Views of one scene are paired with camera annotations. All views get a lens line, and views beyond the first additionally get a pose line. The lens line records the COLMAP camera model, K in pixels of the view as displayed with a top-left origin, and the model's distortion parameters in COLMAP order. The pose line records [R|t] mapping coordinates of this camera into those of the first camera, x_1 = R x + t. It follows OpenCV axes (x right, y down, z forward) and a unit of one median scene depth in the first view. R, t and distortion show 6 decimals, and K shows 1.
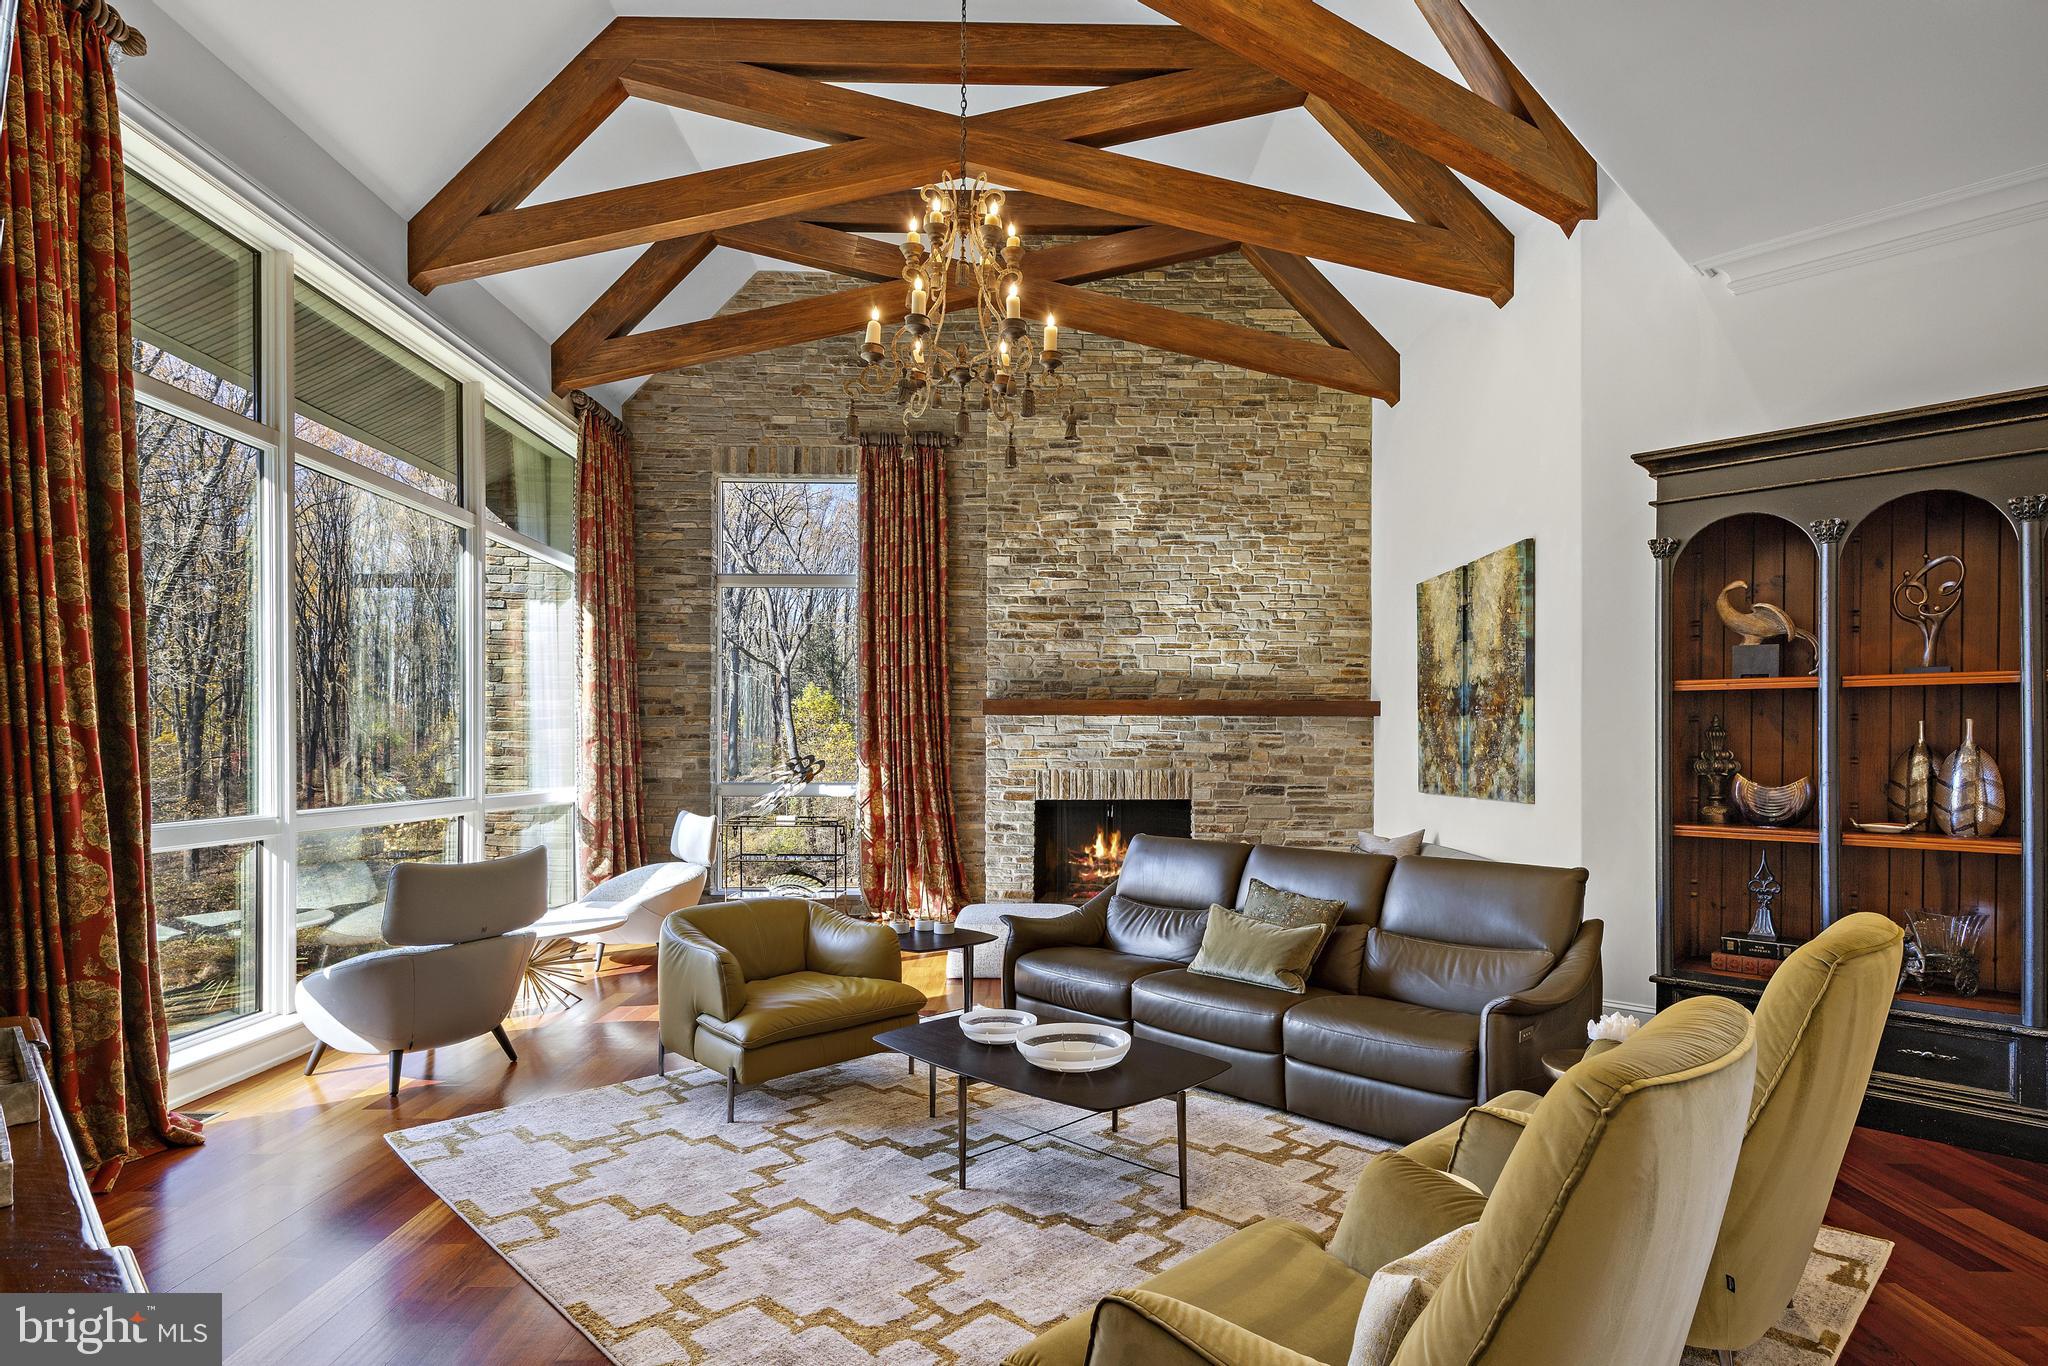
lens RADIAL K [[1093.4, 0, 1022.9], [0, 1093.4, 752.4], [0, 0, 1]] dist [0.001974, 0.000462]
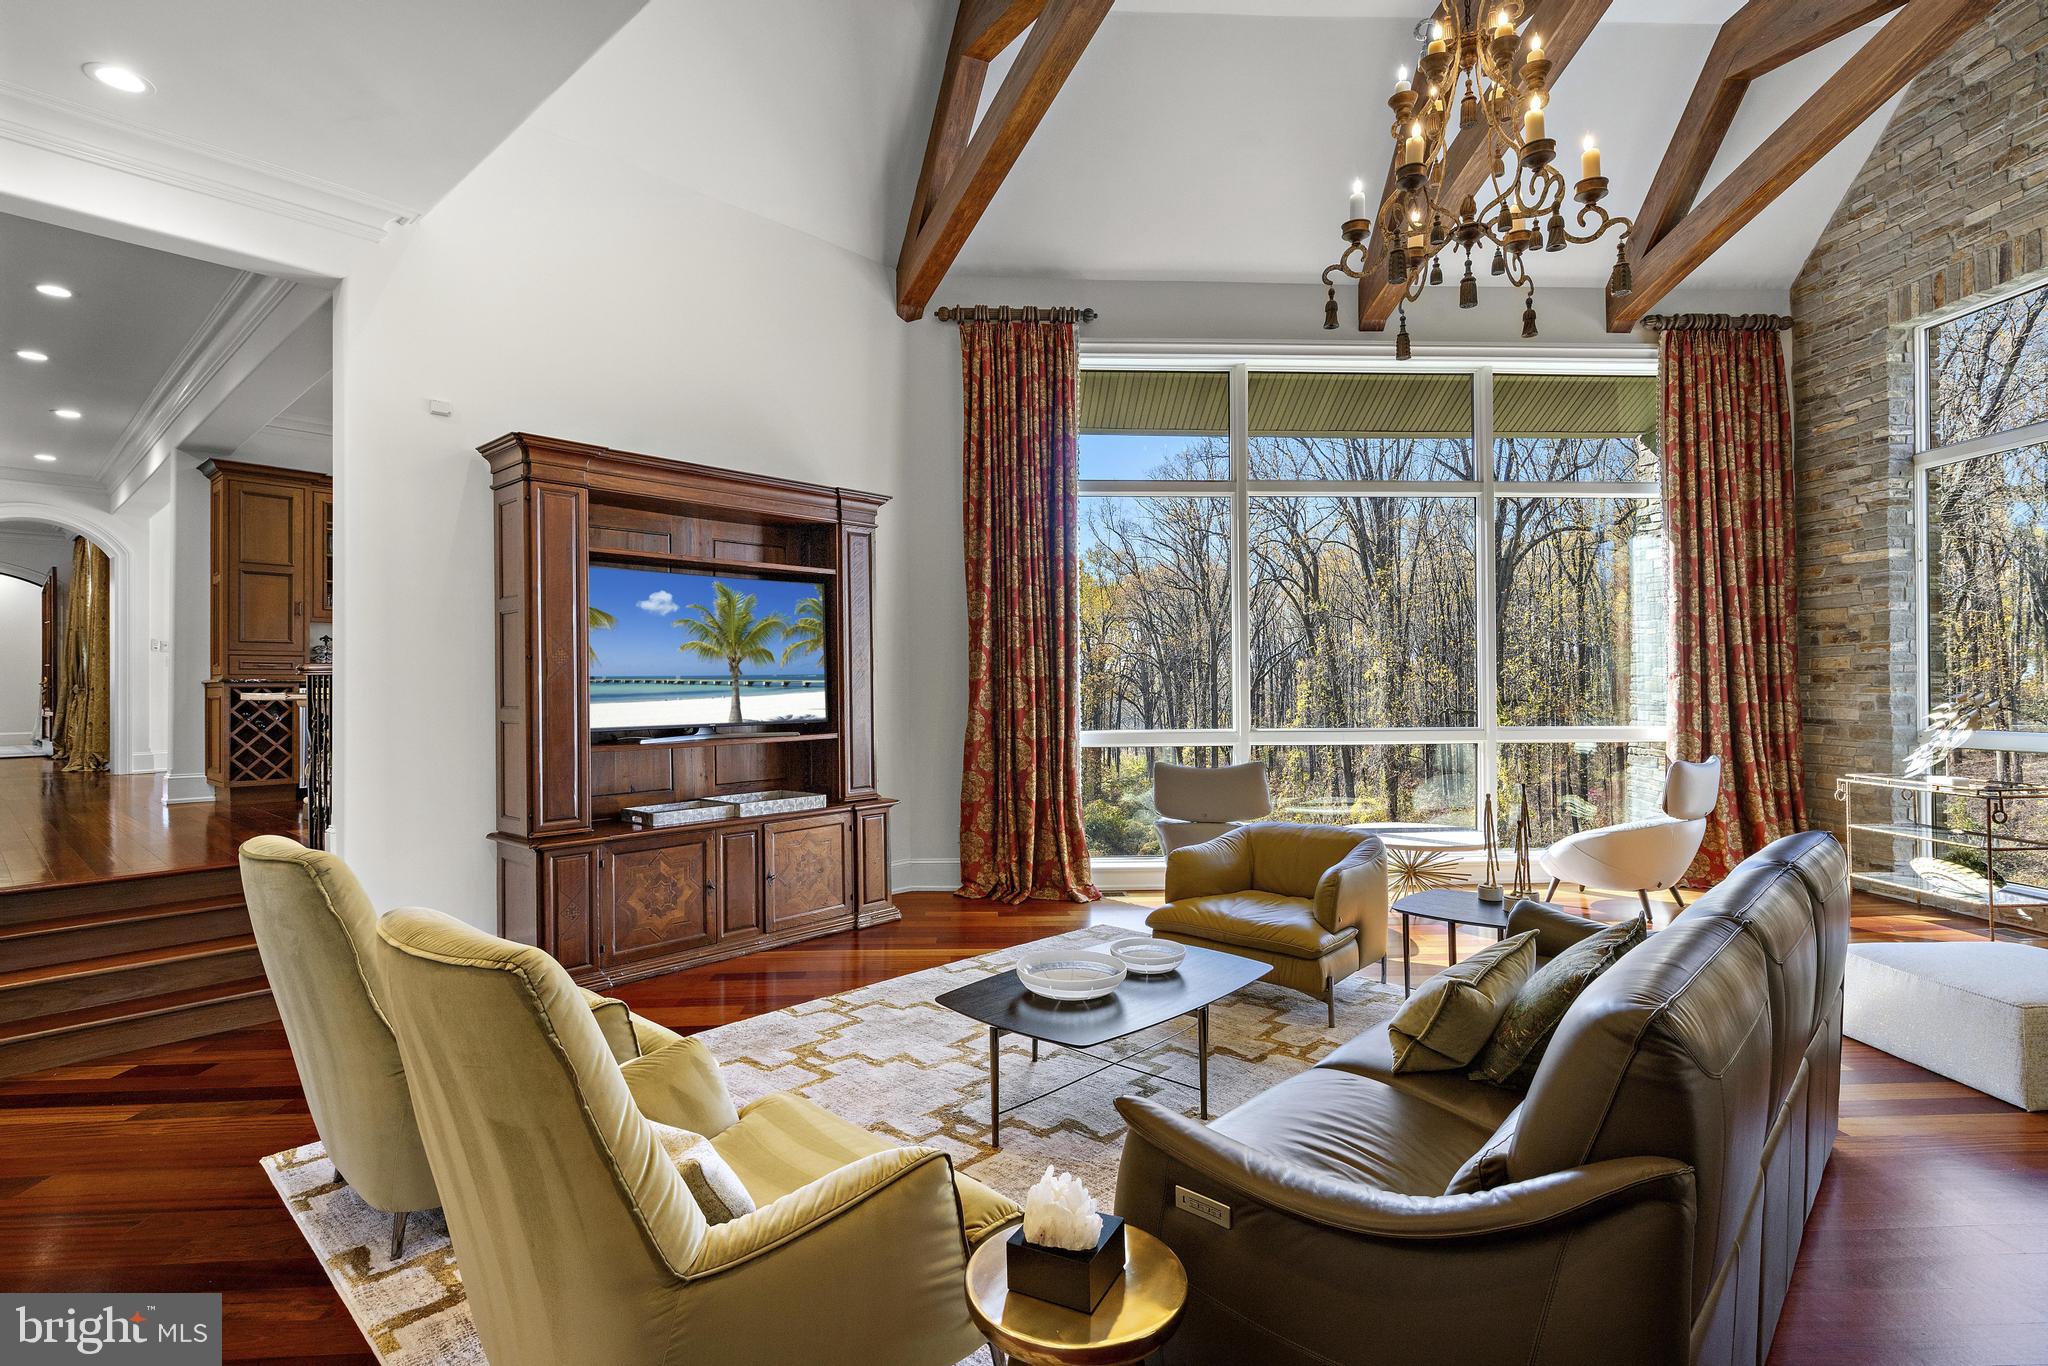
lens RADIAL K [[969.7, 0, 1024.0], [0, 969.7, 683.0], [0, 0, 1]] dist [-0.000480, -0.000371]
pose [[0.042776, -0.008105, -0.999052, 0.374160], [0.003003, 0.999964, -0.007983, 0.000072], [0.999080, -0.002659, 0.042798, 0.357553]]
